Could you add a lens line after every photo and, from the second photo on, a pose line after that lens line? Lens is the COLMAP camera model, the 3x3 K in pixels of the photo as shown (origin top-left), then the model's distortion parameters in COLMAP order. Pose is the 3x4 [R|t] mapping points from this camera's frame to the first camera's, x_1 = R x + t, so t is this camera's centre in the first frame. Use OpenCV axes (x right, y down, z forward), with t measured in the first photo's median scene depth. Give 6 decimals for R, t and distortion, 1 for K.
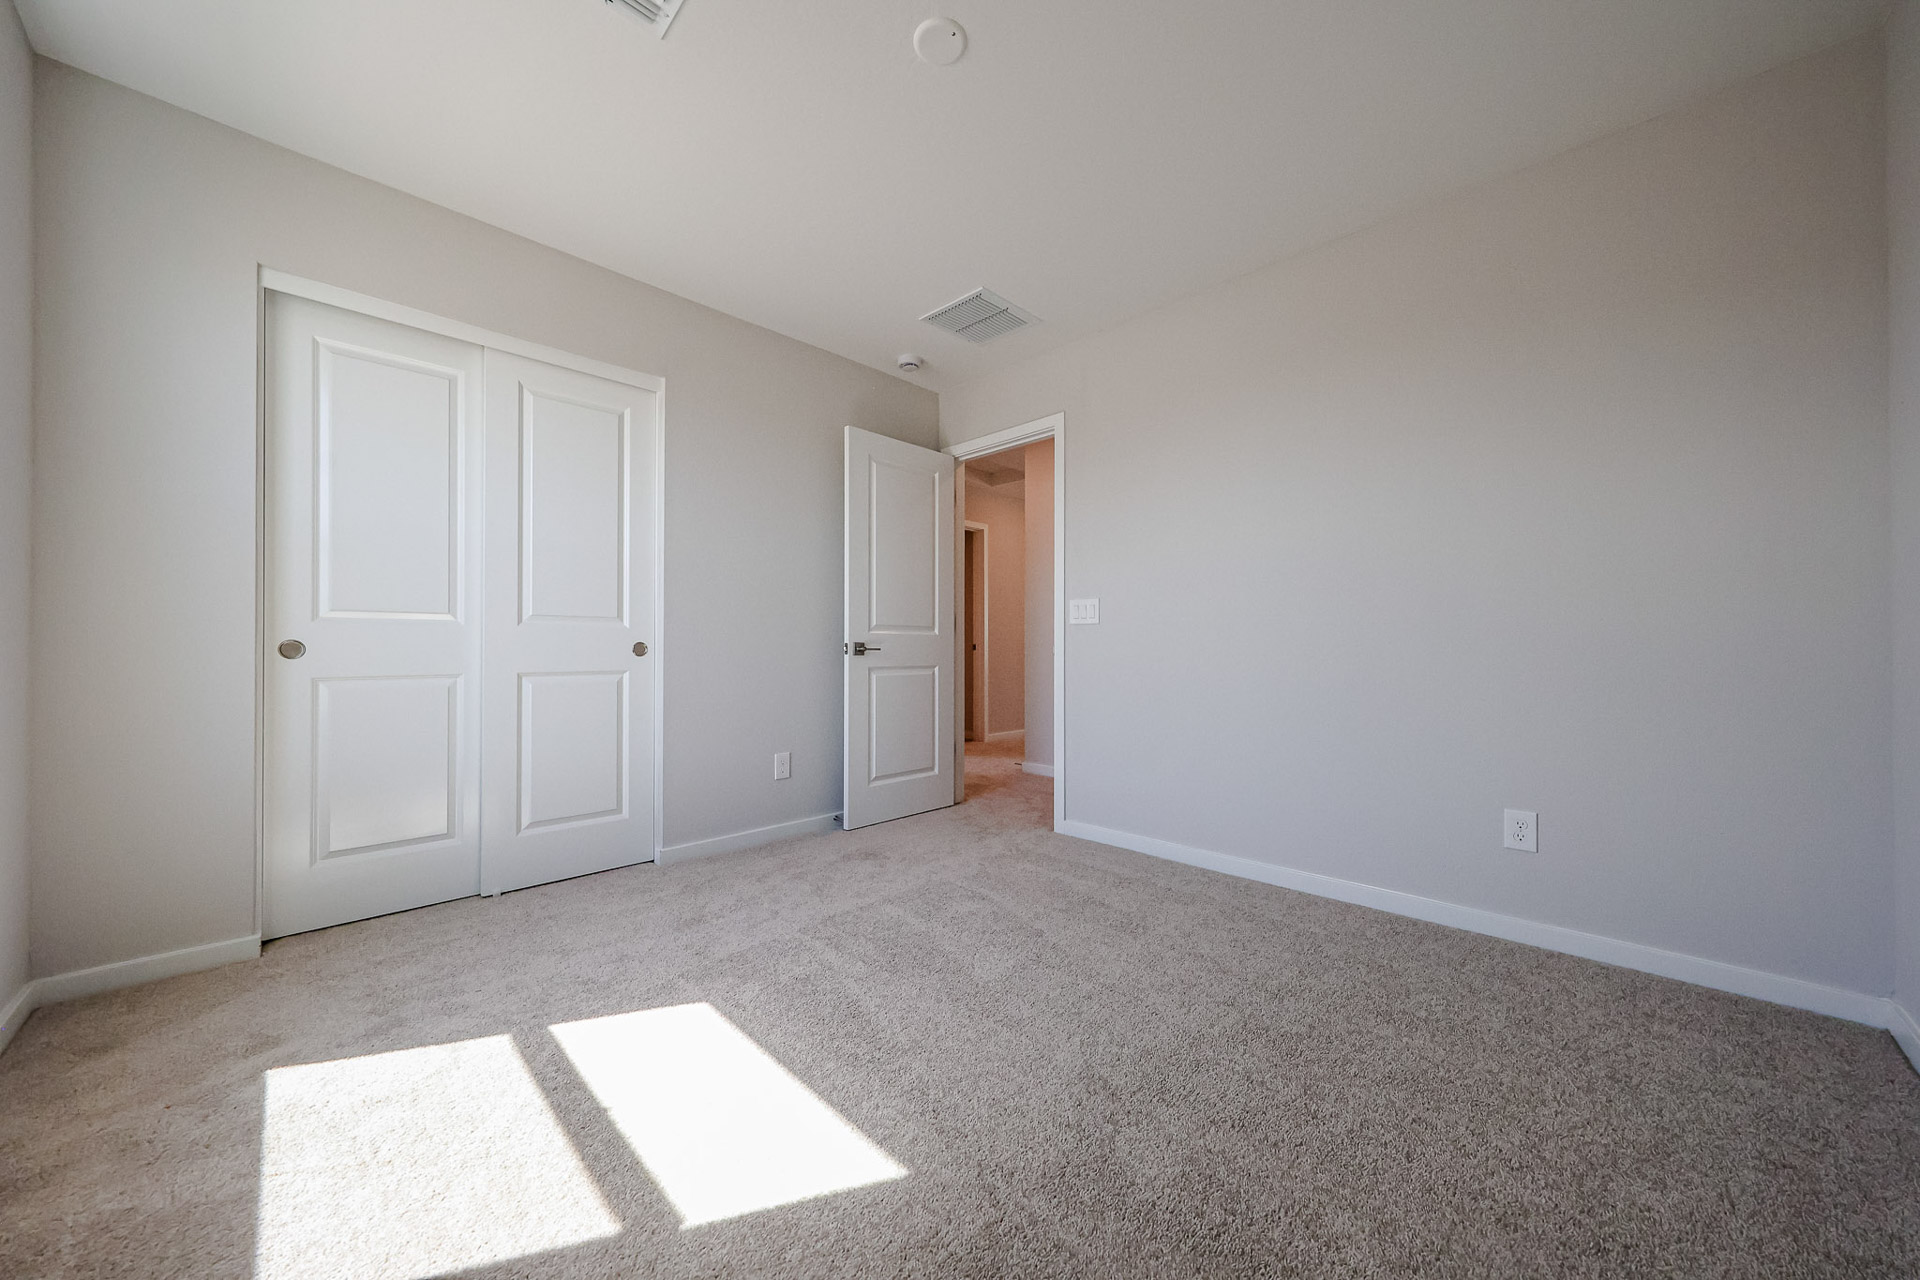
lens RADIAL K [[693.6, 0, 939.9], [0, 693.6, 644.1], [0, 0, 1]] dist [0.000174, -0.000033]
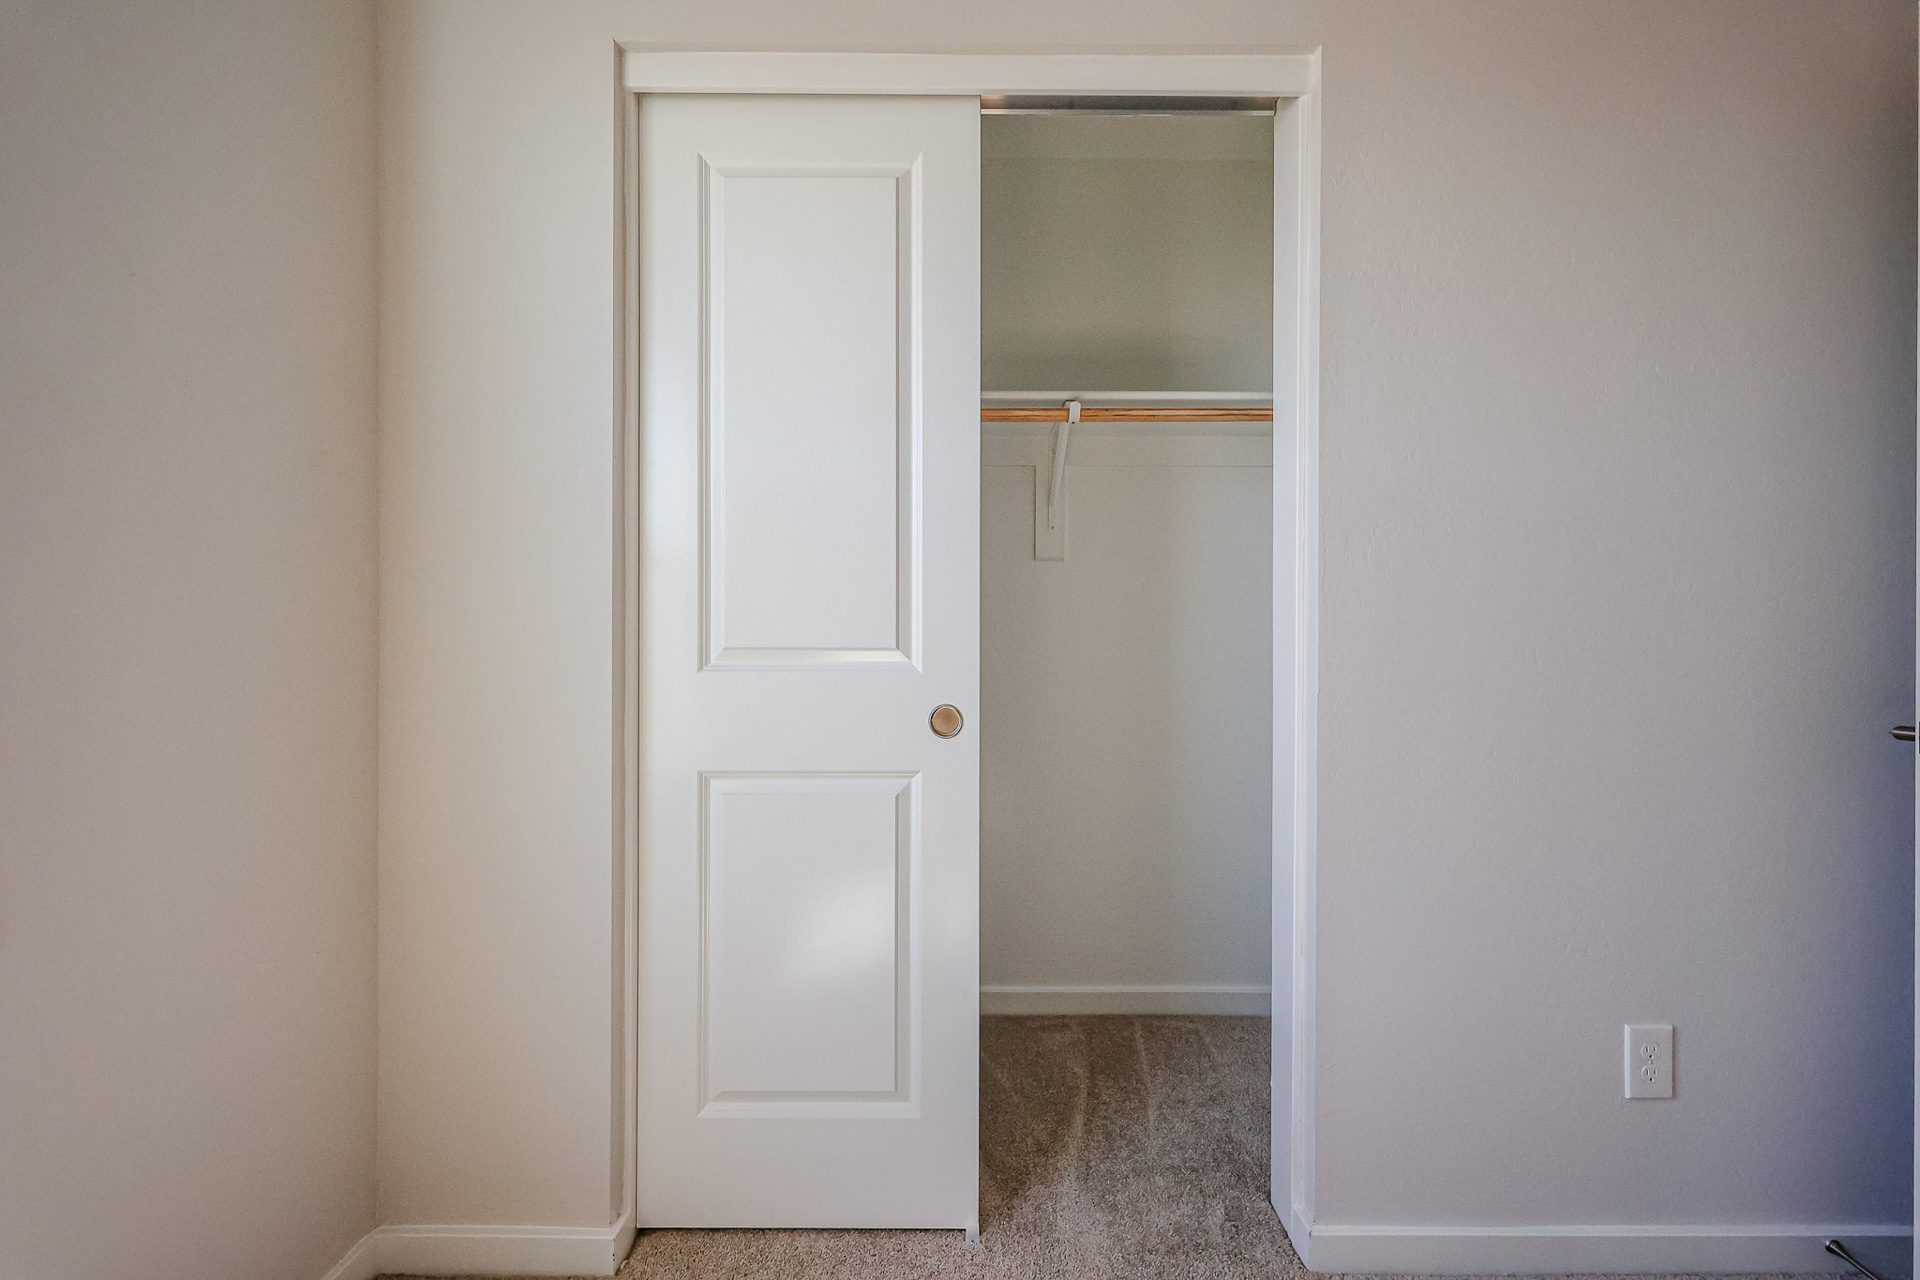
lens RADIAL K [[1691.1, 0, 958.2], [0, 1691.1, 706.2], [0, 0, 1]] dist [0.088275, 0.001263]
pose [[0.699389, 0.001515, -0.714740, 0.324653], [-0.006010, 0.999975, -0.003762, 0.001681], [0.714716, 0.006927, 0.699380, 0.289877]]
